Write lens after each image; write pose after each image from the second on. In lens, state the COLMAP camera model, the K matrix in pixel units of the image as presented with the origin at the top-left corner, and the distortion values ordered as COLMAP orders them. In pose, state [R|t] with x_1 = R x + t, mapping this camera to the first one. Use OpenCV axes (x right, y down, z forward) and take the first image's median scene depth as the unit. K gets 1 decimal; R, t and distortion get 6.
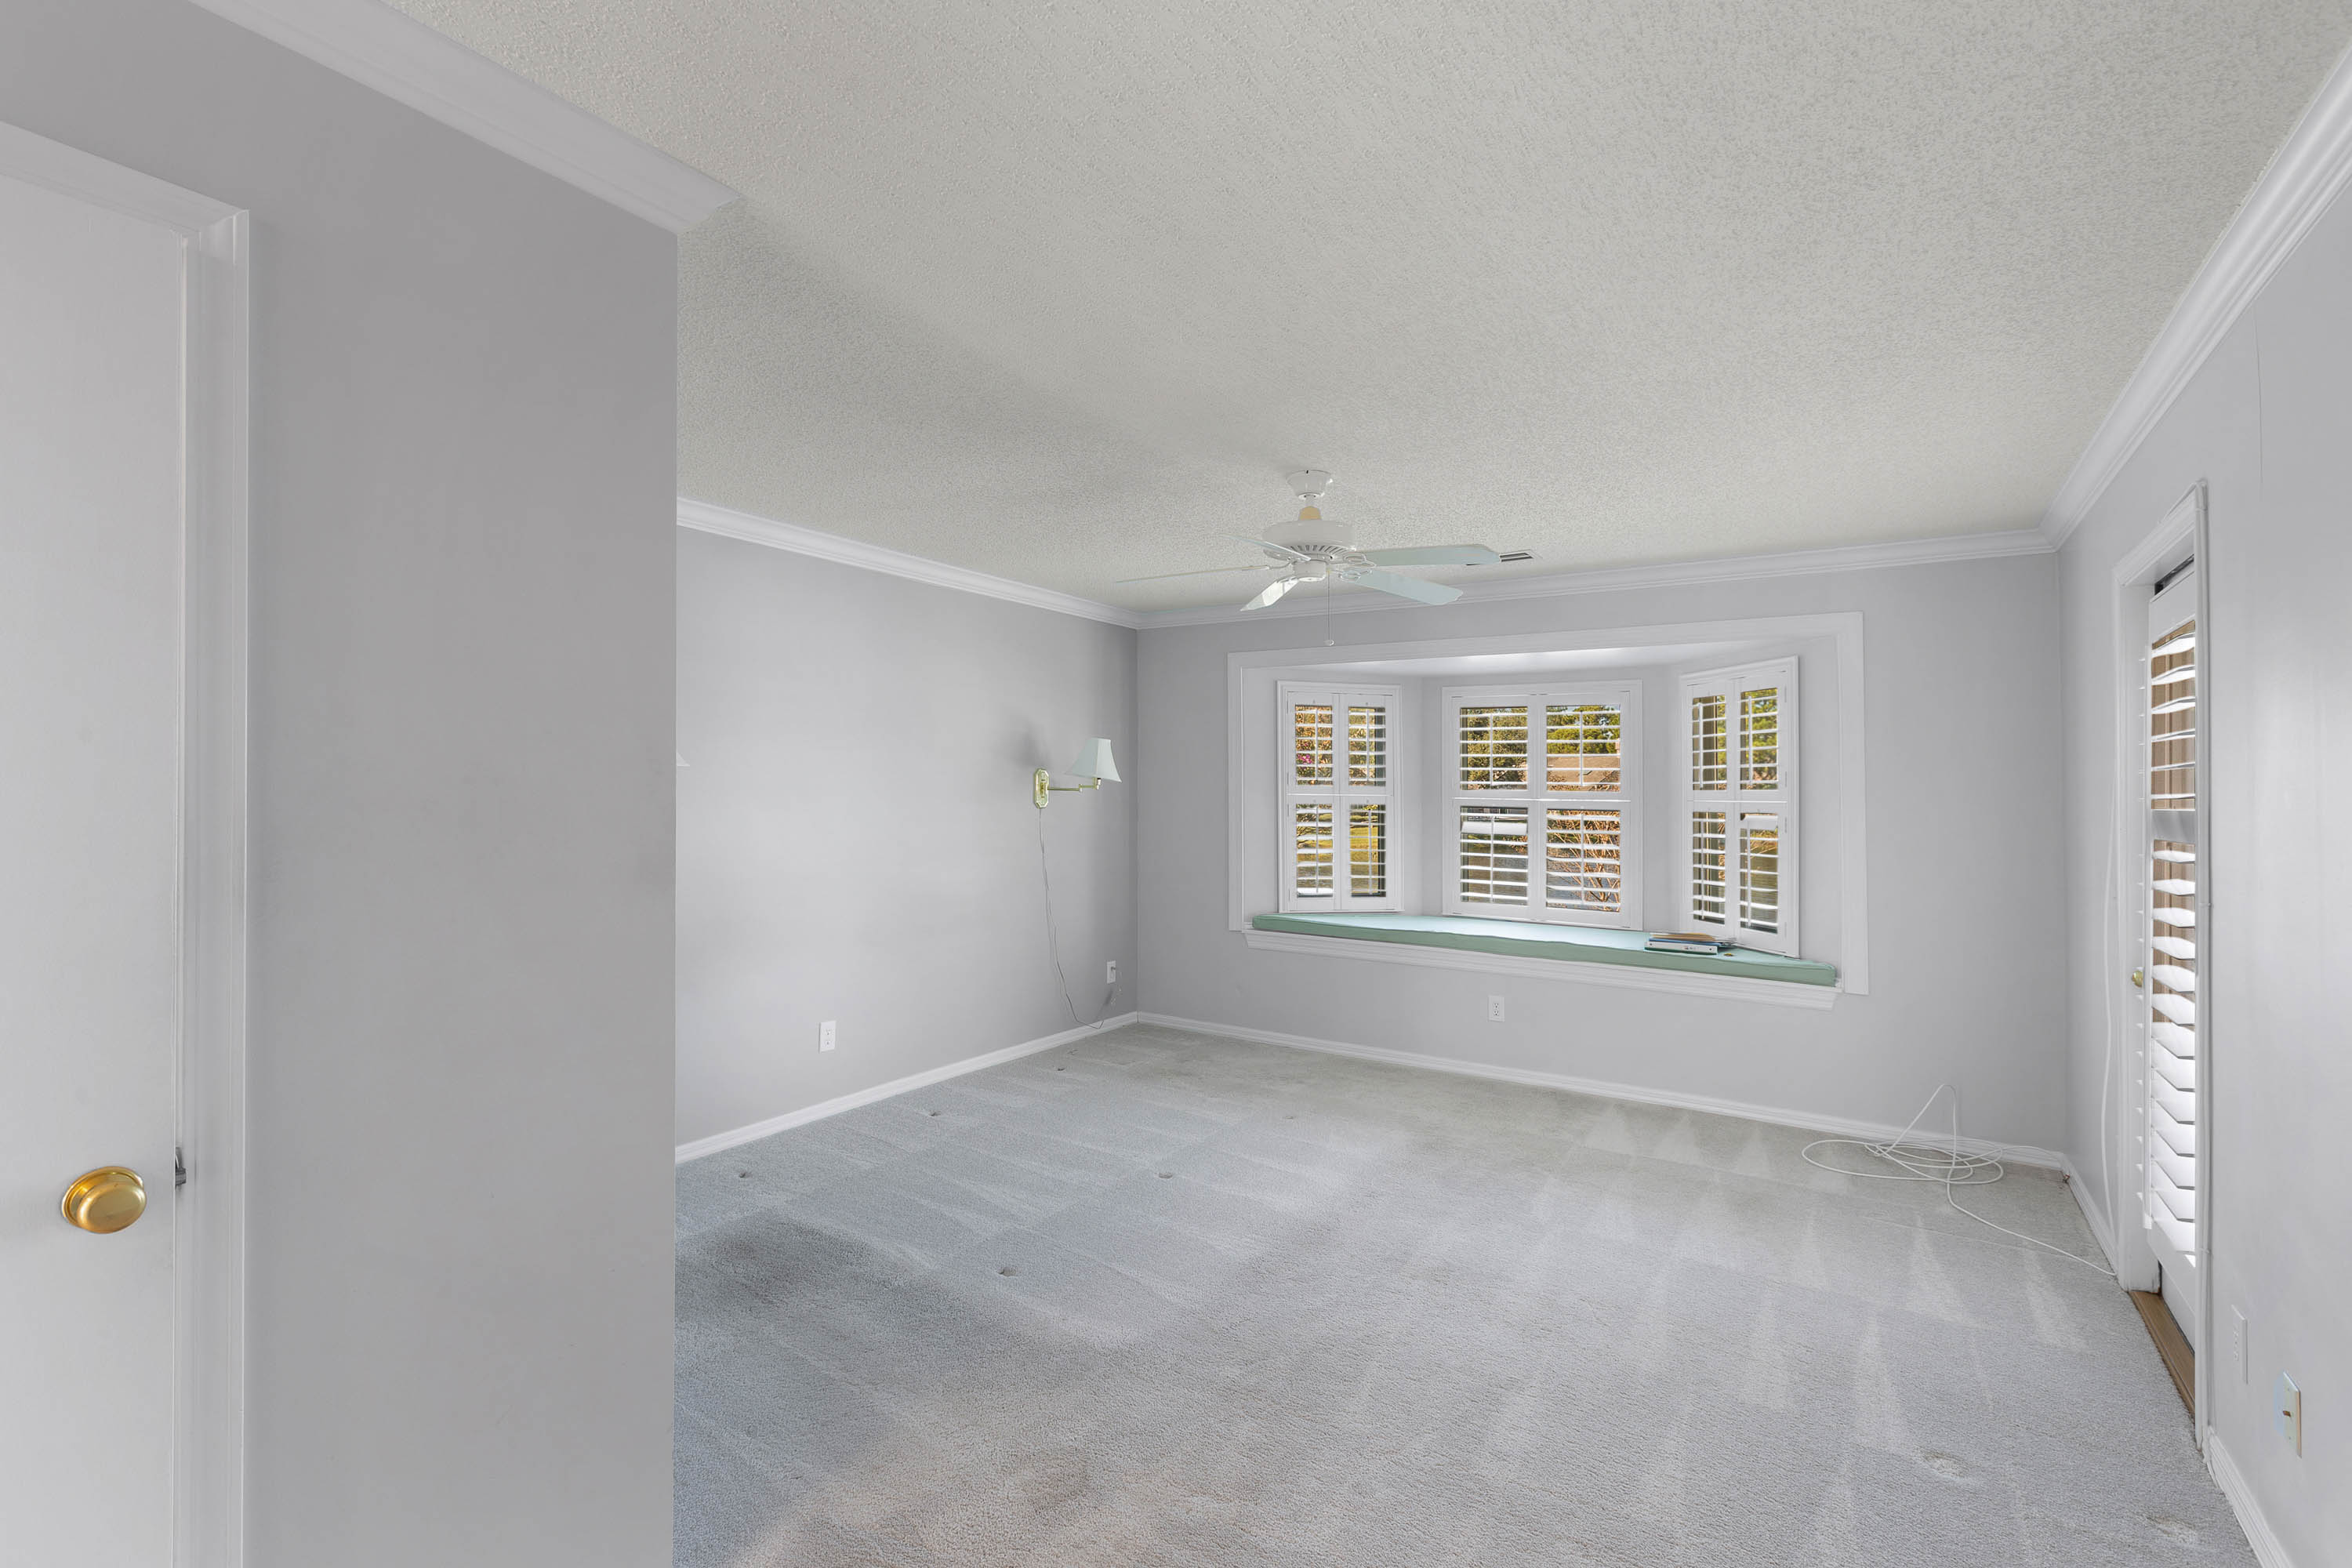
lens RADIAL K [[1049.5, 0, 1151.0], [0, 1049.5, 783.6], [0, 0, 1]] dist [-0.002768, -0.000526]
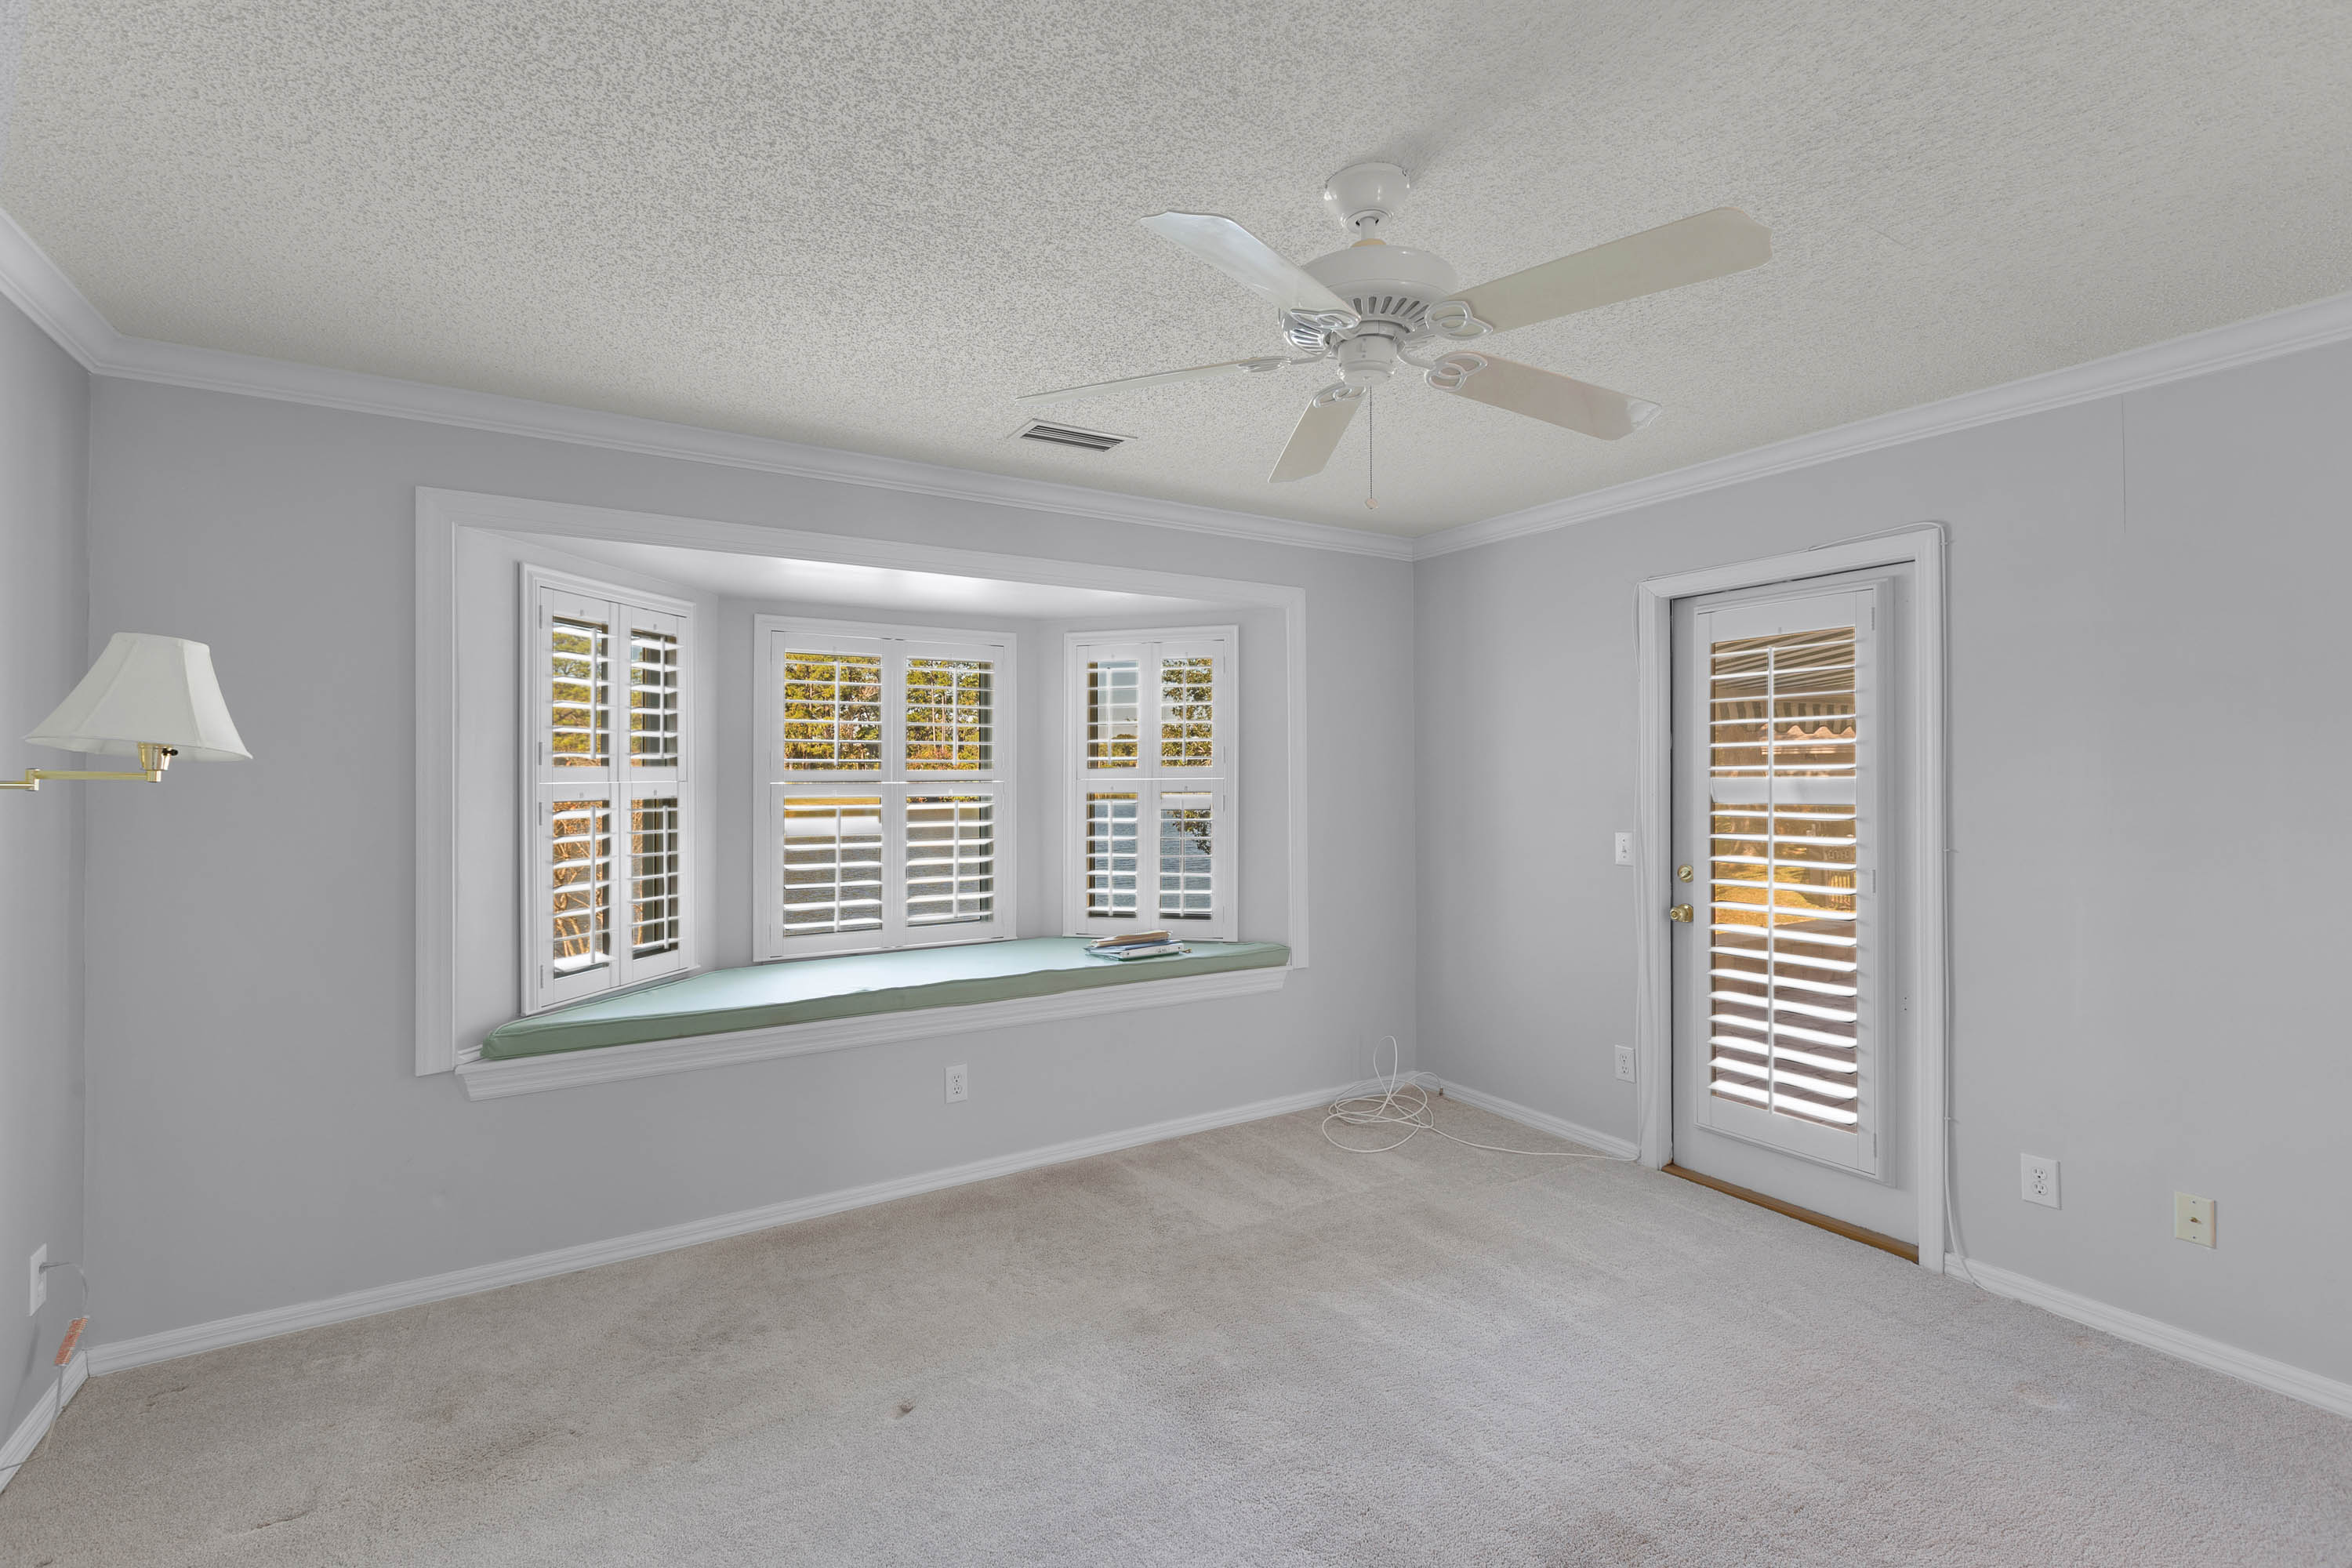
lens RADIAL K [[1049.5, 0, 1177.6], [0, 1049.5, 762.6], [0, 0, 1]] dist [-0.002768, -0.000526]
pose [[0.413785, -0.005464, 0.910358, -0.243096], [0.004286, 0.999983, 0.004053, -0.001505], [-0.910365, 0.002225, 0.413801, 0.574142]]
